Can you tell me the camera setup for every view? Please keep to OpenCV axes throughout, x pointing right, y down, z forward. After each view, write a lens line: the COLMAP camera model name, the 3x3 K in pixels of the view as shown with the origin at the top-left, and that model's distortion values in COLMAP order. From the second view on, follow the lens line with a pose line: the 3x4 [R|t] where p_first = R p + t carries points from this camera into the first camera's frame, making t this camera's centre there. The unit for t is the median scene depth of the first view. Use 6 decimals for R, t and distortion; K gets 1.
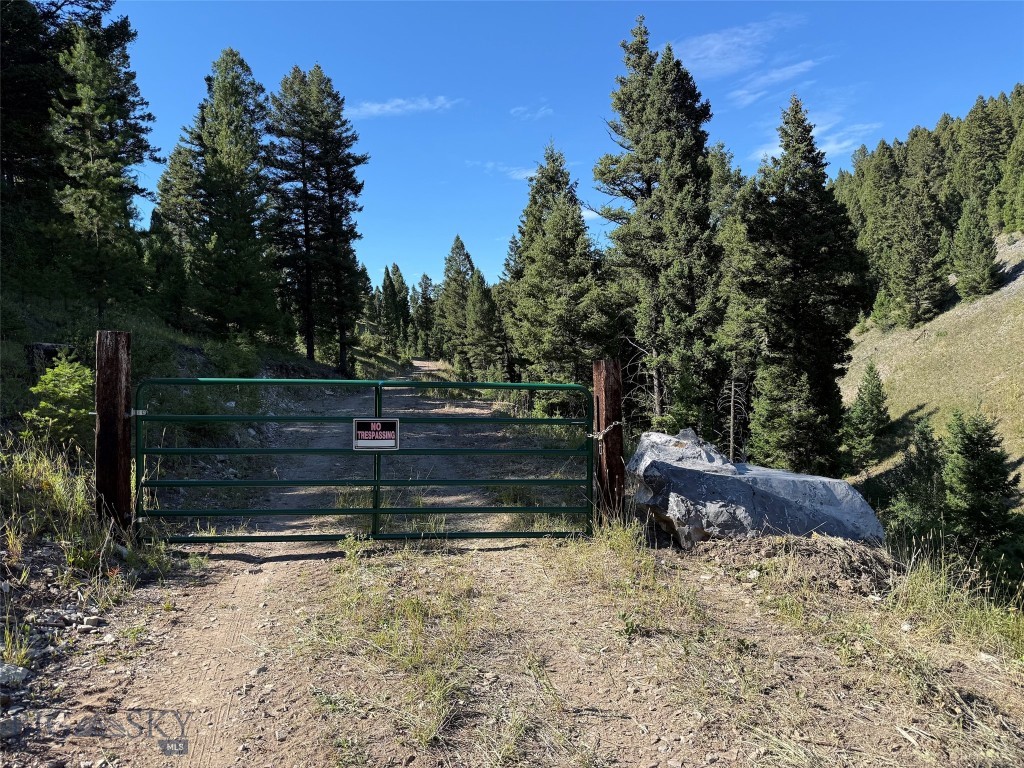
lens RADIAL K [[710.1, 0, 510.7], [0, 710.1, 381.6], [0, 0, 1]] dist [0.041726, -0.000175]
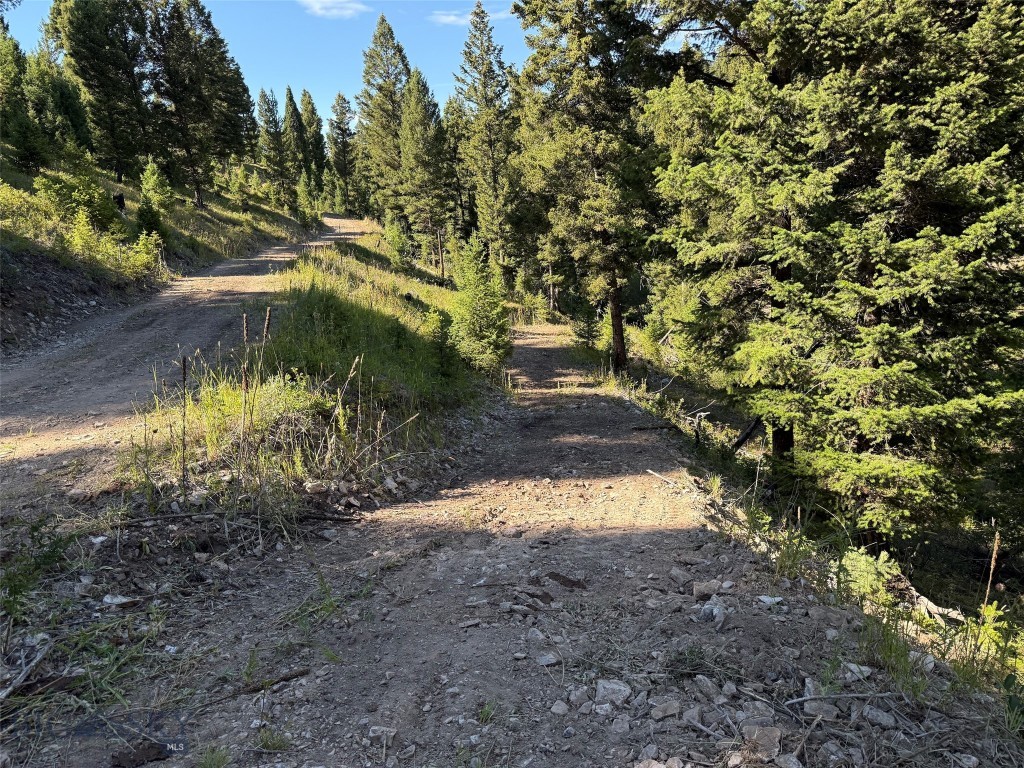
lens RADIAL K [[710.1, 0, 517.8], [0, 710.1, 385.0], [0, 0, 1]] dist [0.041726, -0.000175]
pose [[0.995280, -0.012292, 0.096267, -0.020252], [-0.006925, 0.980423, 0.196781, -0.009349], [-0.096801, -0.196519, 0.975710, 0.294829]]
